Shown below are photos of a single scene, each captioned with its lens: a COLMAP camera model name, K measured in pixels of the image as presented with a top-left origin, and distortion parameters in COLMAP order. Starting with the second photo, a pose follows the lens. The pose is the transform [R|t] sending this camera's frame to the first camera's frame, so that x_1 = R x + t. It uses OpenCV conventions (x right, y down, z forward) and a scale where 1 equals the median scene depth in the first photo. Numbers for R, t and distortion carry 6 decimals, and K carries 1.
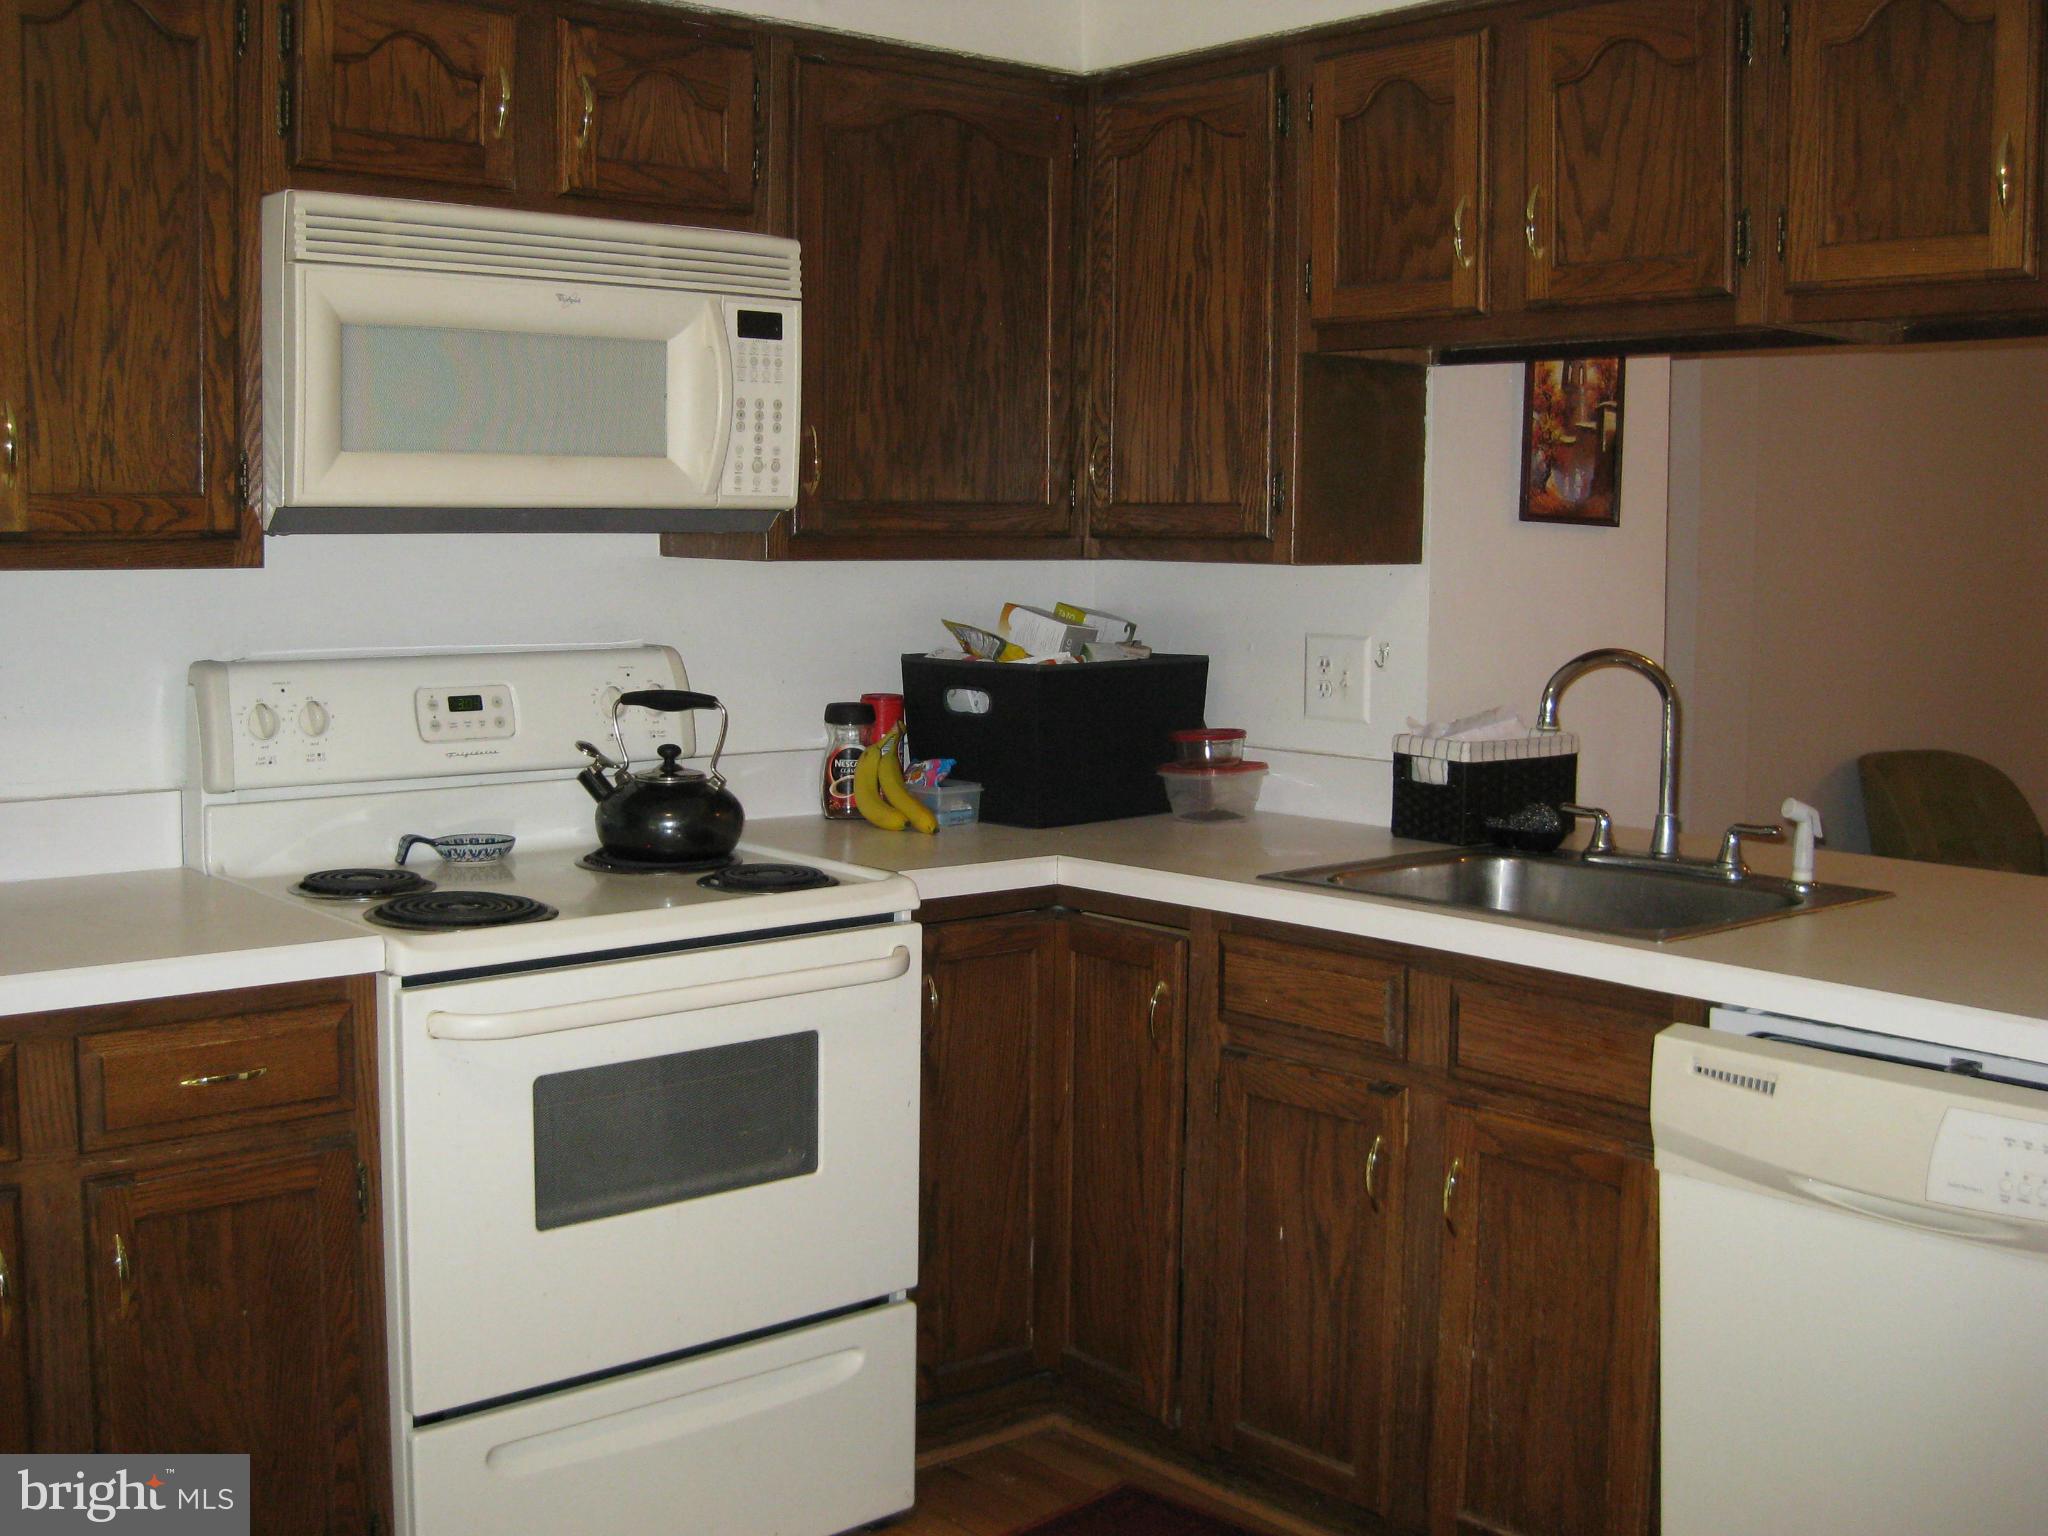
lens RADIAL K [[2282.7, 0, 992.0], [0, 2282.7, 714.0], [0, 0, 1]] dist [-0.133158, 0.000000]
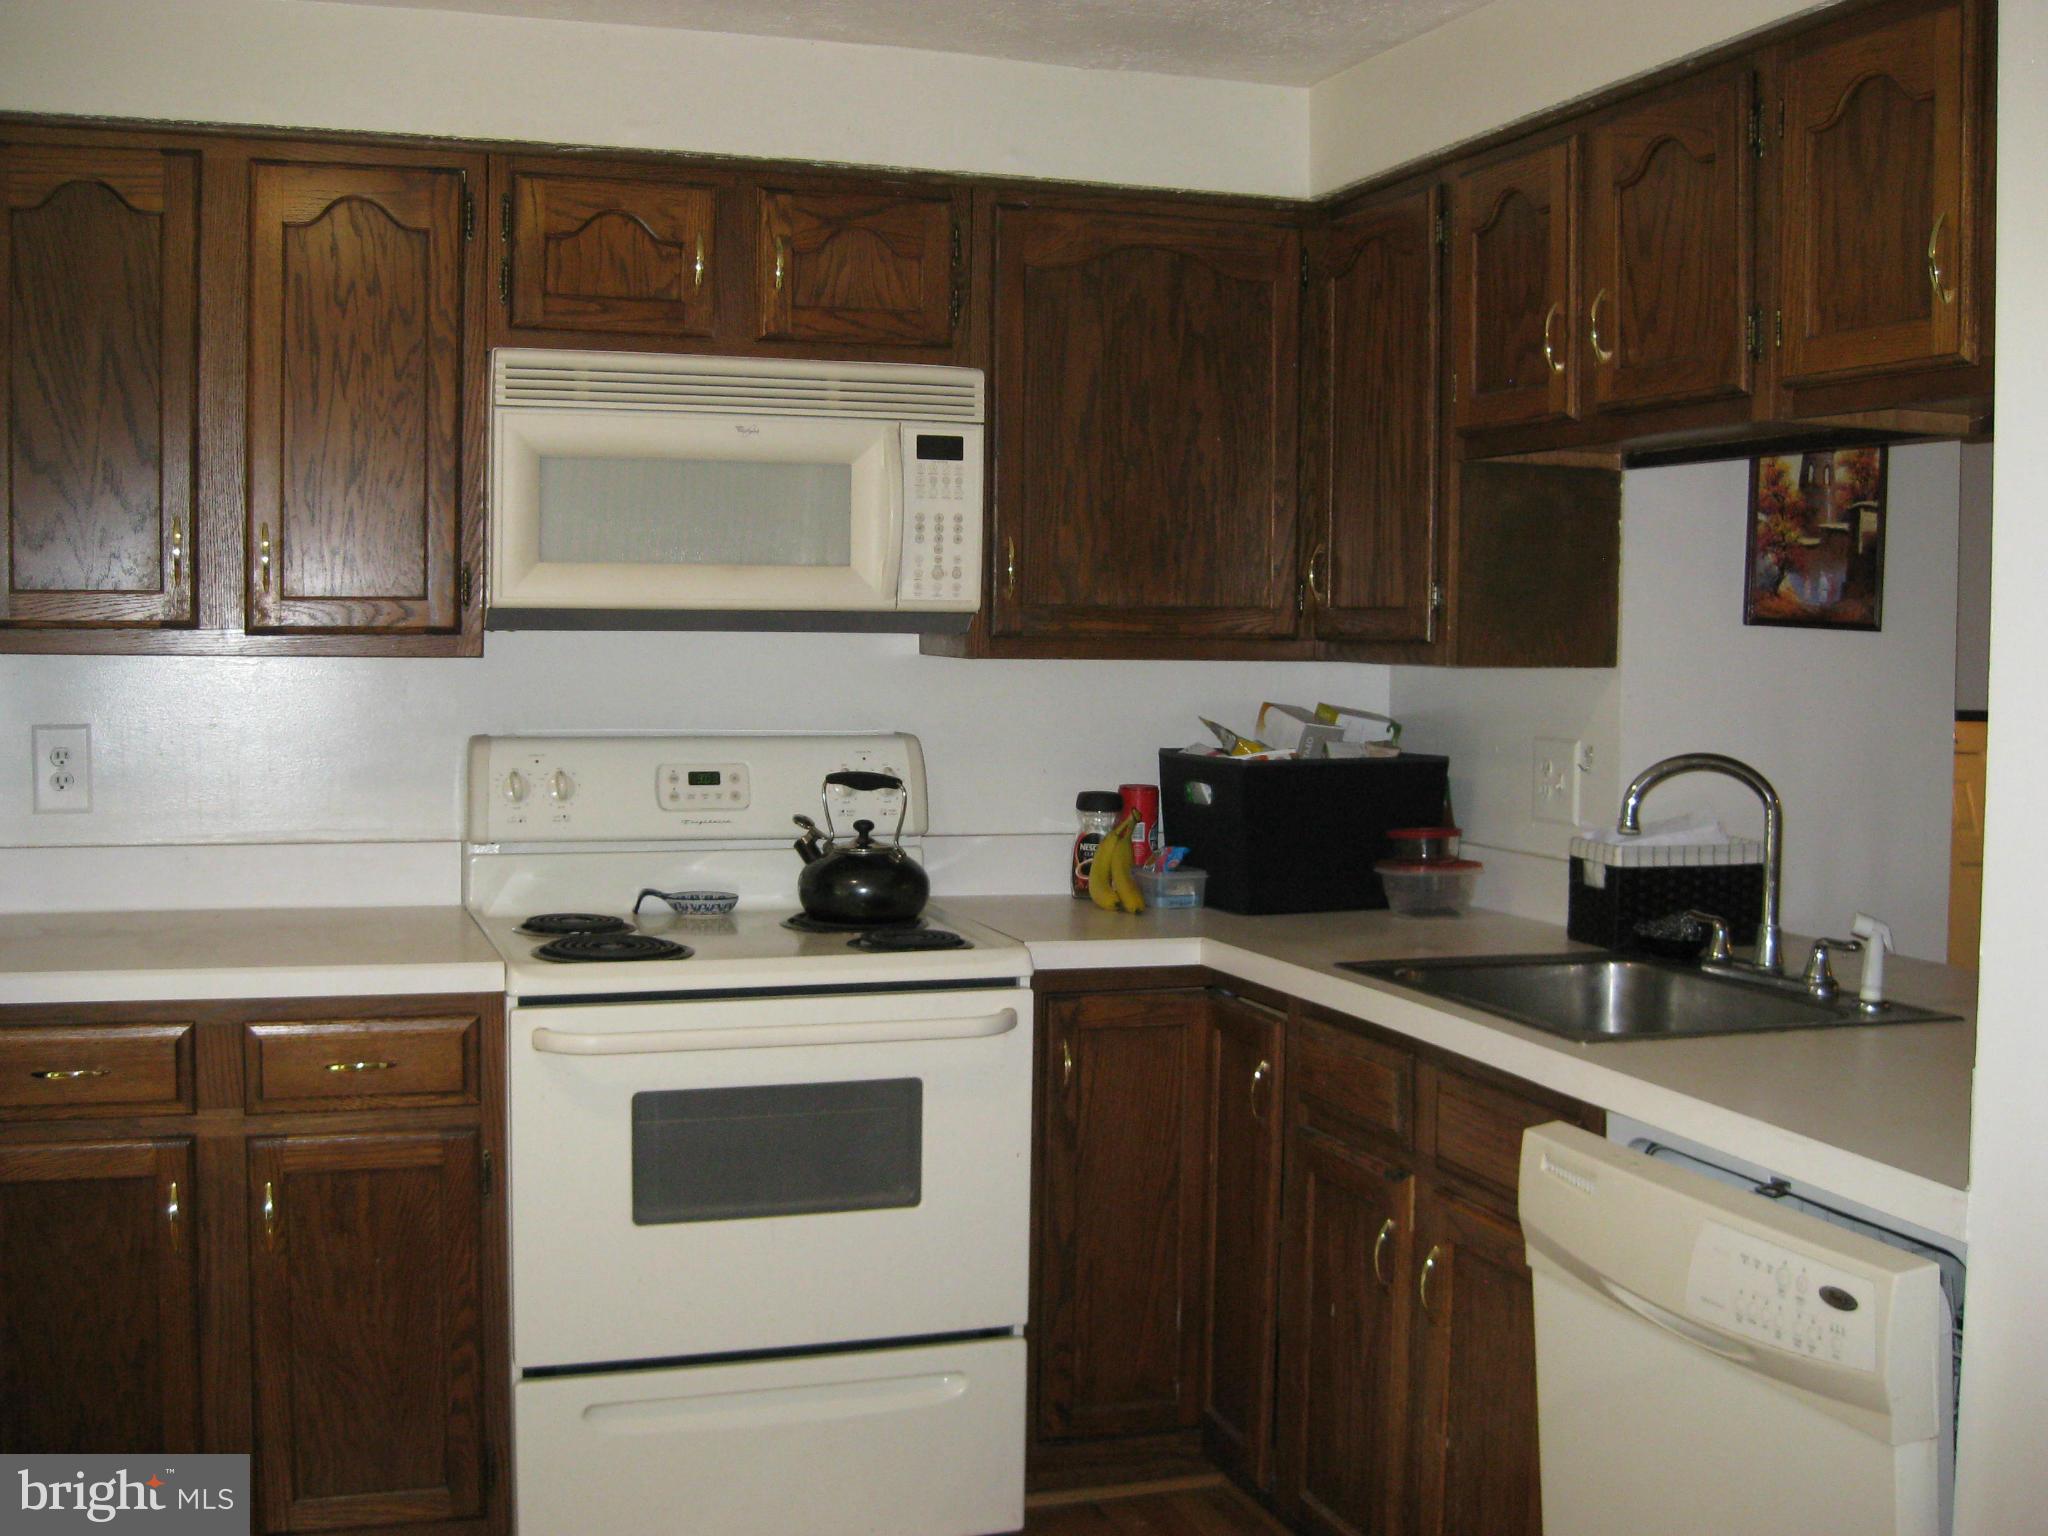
lens RADIAL K [[2282.7, 0, 979.7], [0, 2282.7, 724.9], [0, 0, 1]] dist [-0.133158, 0.000000]
pose [[0.924233, 0.018907, -0.381361, 0.361381], [-0.035232, 0.998735, -0.035871, 0.005181], [0.380200, 0.046589, 0.923730, -0.025676]]
